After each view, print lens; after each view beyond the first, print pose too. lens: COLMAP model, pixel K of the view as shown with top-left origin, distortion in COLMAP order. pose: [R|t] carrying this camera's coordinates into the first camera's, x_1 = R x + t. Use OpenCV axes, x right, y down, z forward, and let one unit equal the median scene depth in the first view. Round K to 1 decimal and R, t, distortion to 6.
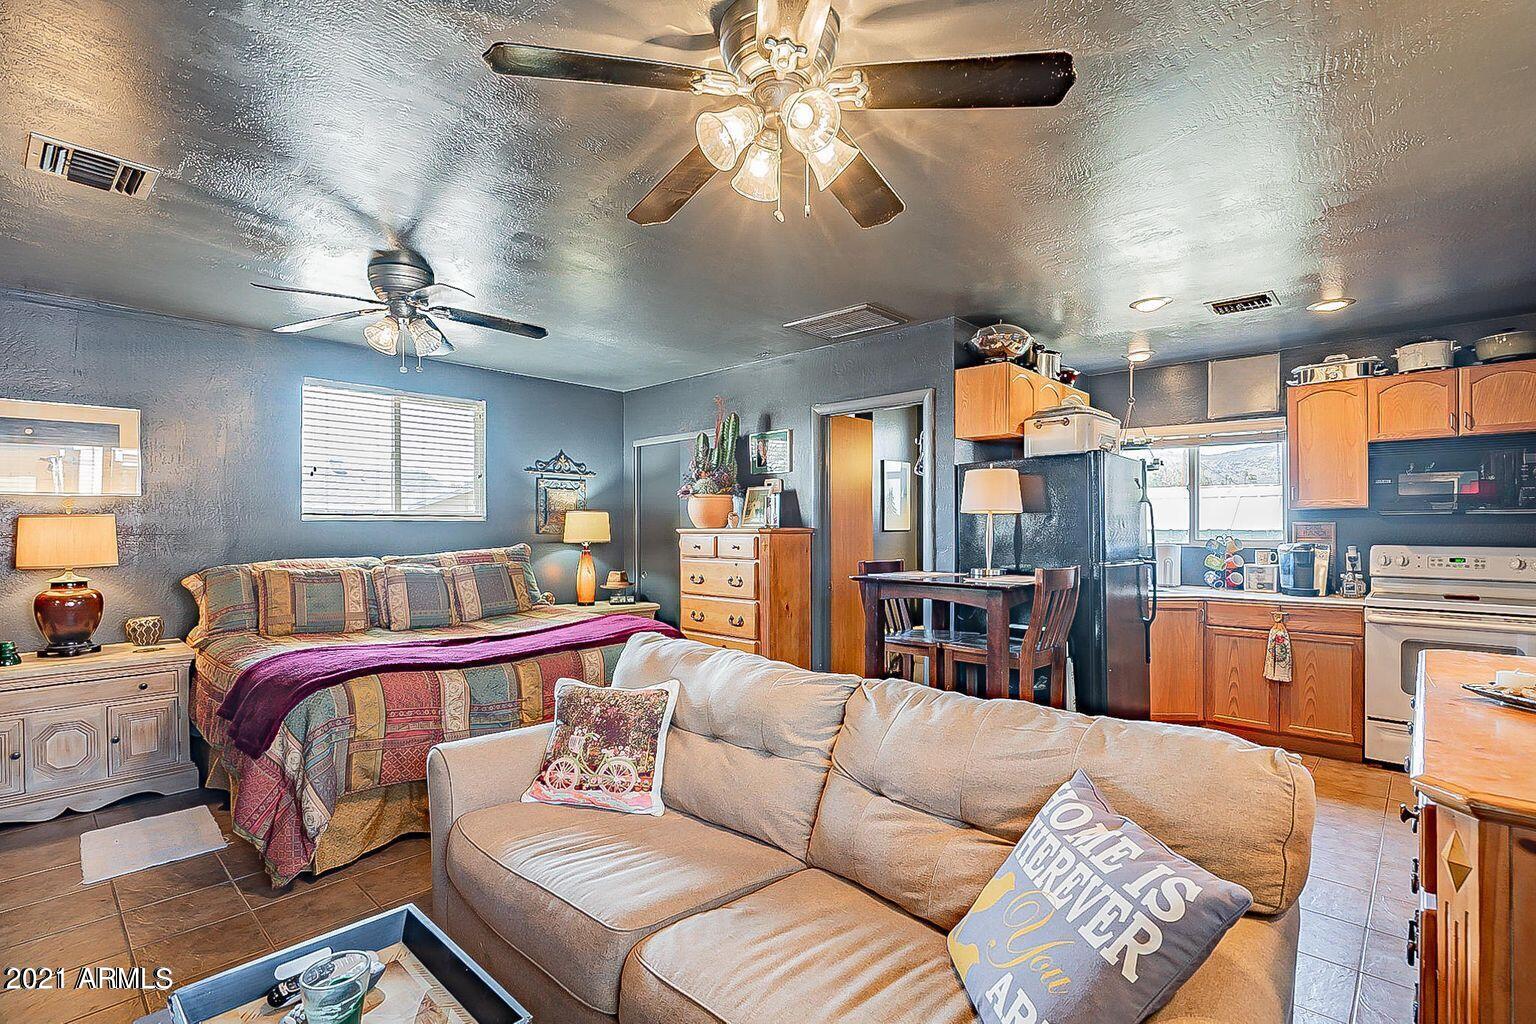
lens RADIAL K [[706.1, 0, 768.8], [0, 706.1, 534.2], [0, 0, 1]] dist [0.004138, 0.001062]
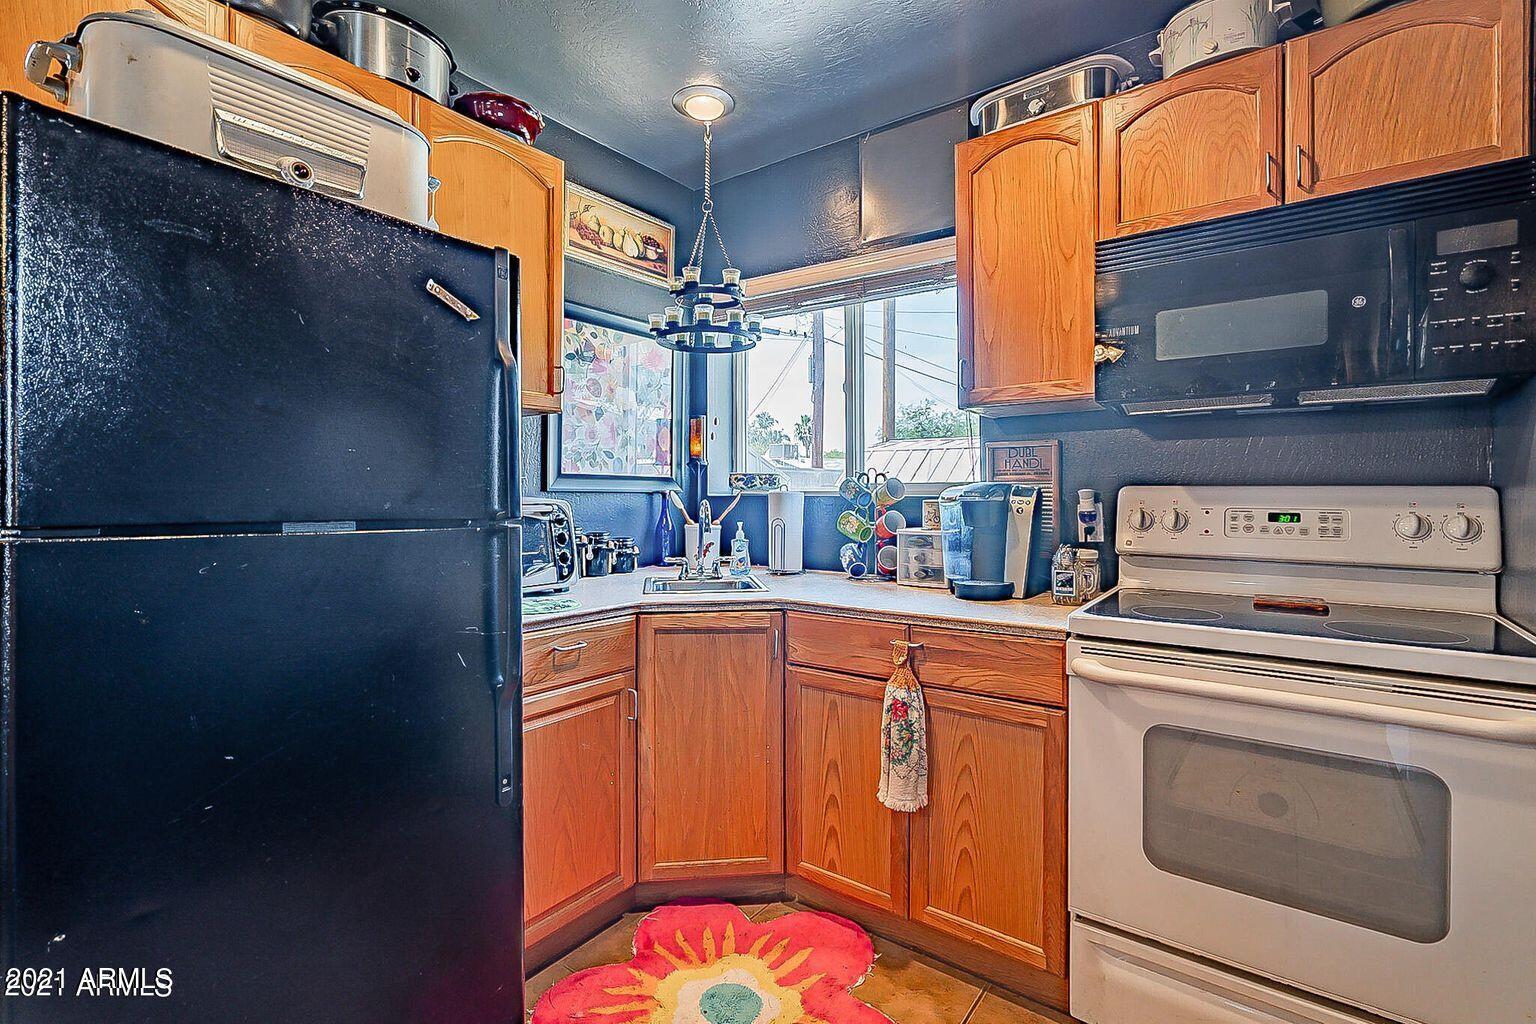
lens RADIAL K [[706.1, 0, 760.0], [0, 706.1, 501.7], [0, 0, 1]] dist [0.004138, 0.001062]
pose [[0.993629, -0.000877, 0.112700, 0.584773], [0.000511, 0.999994, 0.003282, 0.024621], [-0.112702, -0.003204, 0.993624, 0.587006]]
